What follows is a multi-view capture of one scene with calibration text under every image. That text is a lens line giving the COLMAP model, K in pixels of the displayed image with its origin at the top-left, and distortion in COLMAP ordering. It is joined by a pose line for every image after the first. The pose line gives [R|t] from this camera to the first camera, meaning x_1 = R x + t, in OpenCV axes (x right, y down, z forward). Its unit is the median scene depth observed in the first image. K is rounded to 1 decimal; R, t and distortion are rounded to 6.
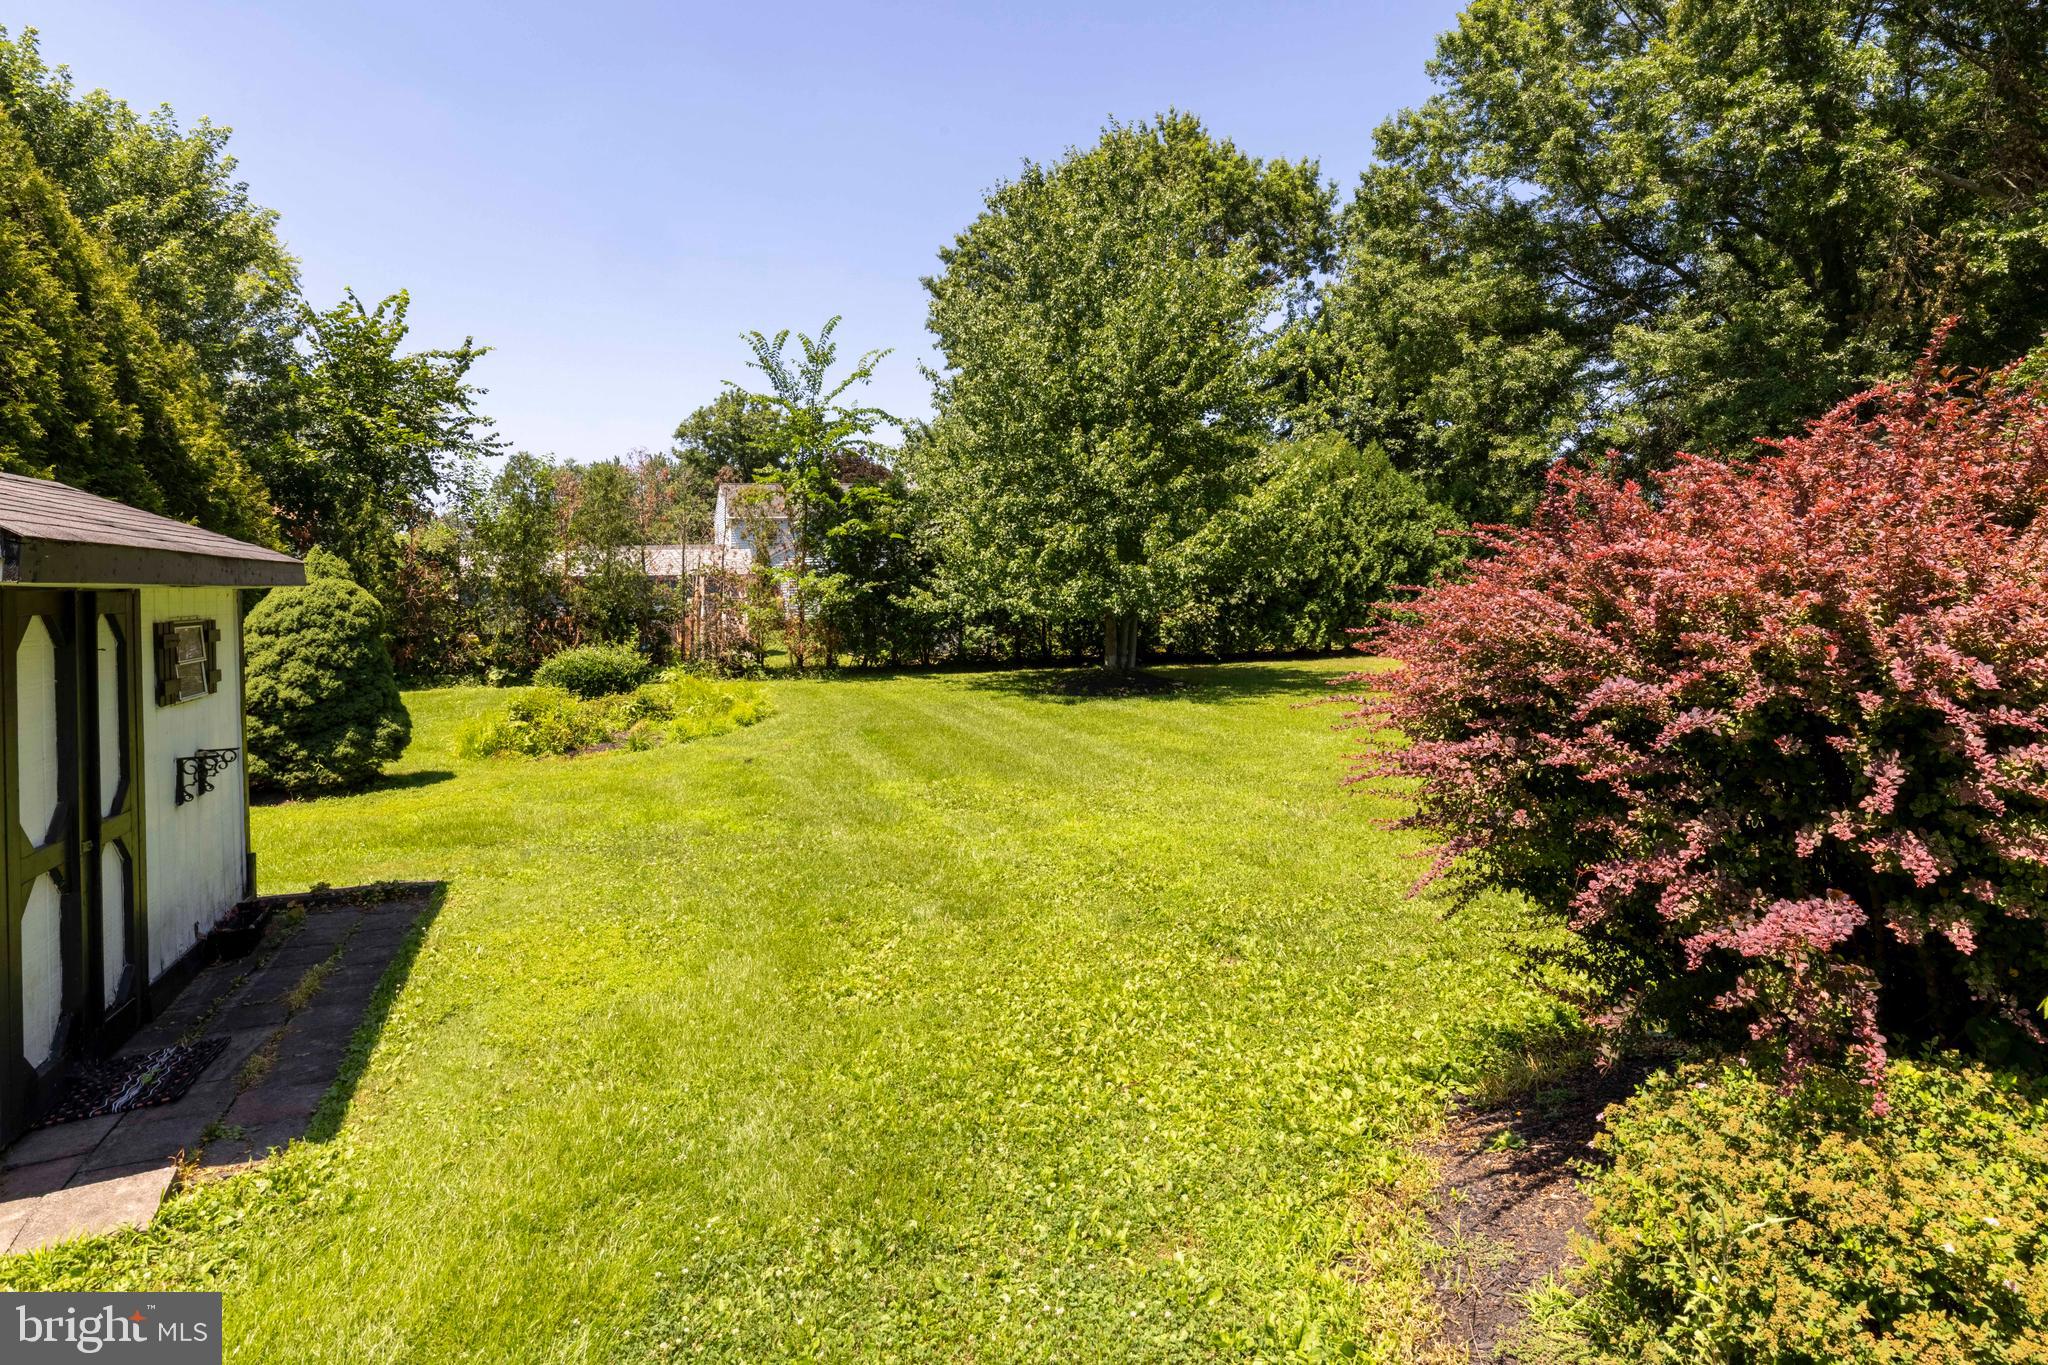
lens RADIAL K [[1148.4, 0, 1046.0], [0, 1148.4, 577.0], [0, 0, 1]] dist [-0.001727, -0.001035]
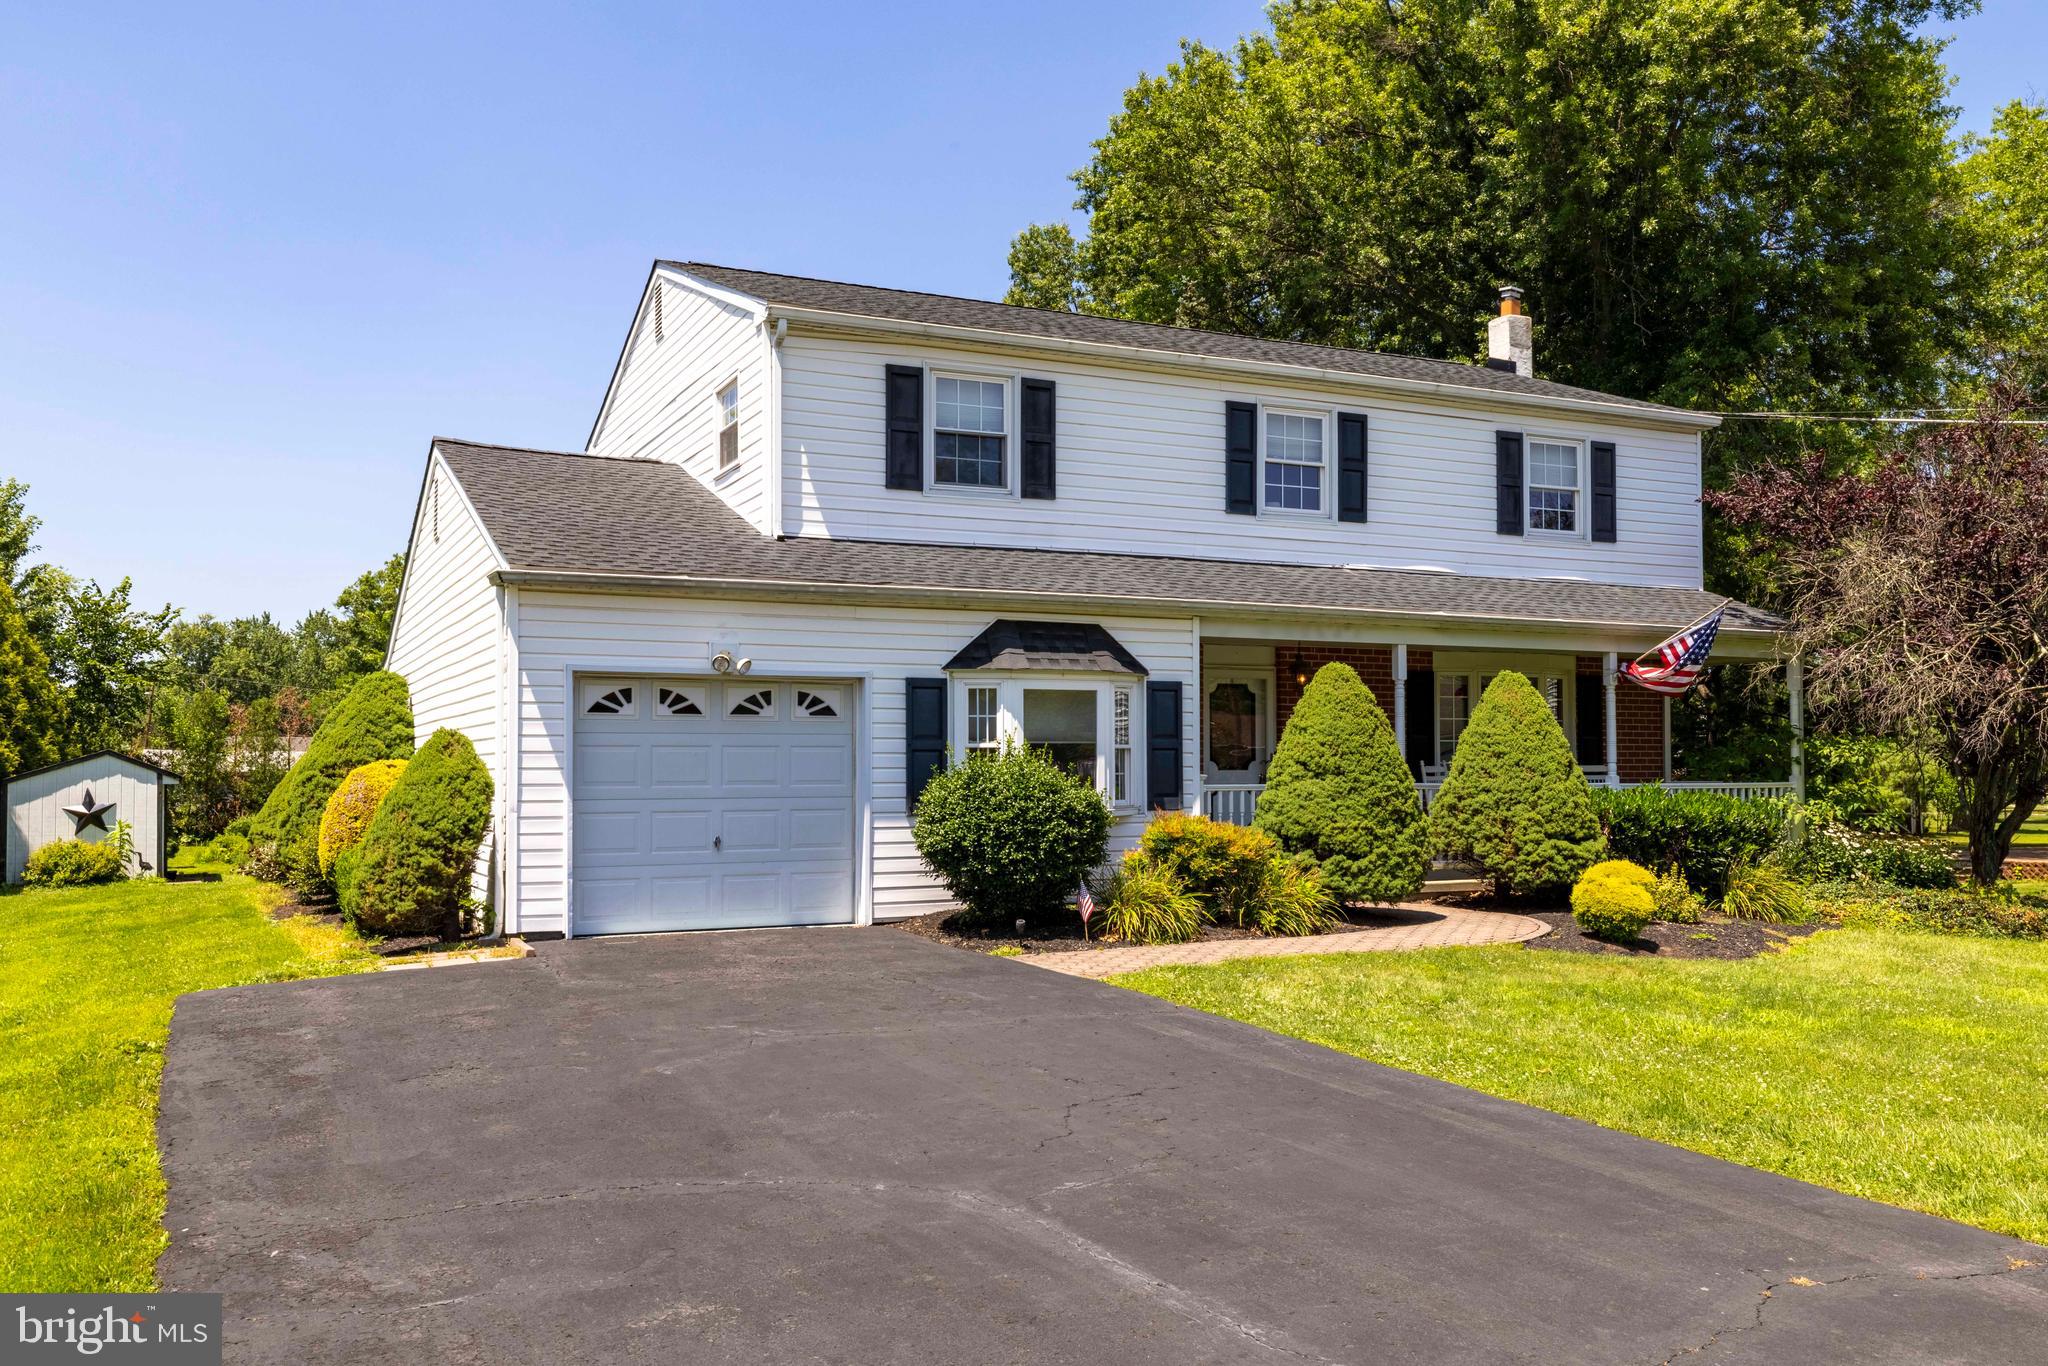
lens RADIAL K [[1572.4, 0, 980.2], [0, 1572.4, 743.1], [0, 0, 1]] dist [0.000565, -0.007300]
pose [[0.997271, 0.019609, 0.071174, 0.450377], [-0.018270, 0.999645, -0.019404, -0.020743], [-0.071530, 0.018051, 0.997275, -1.243792]]
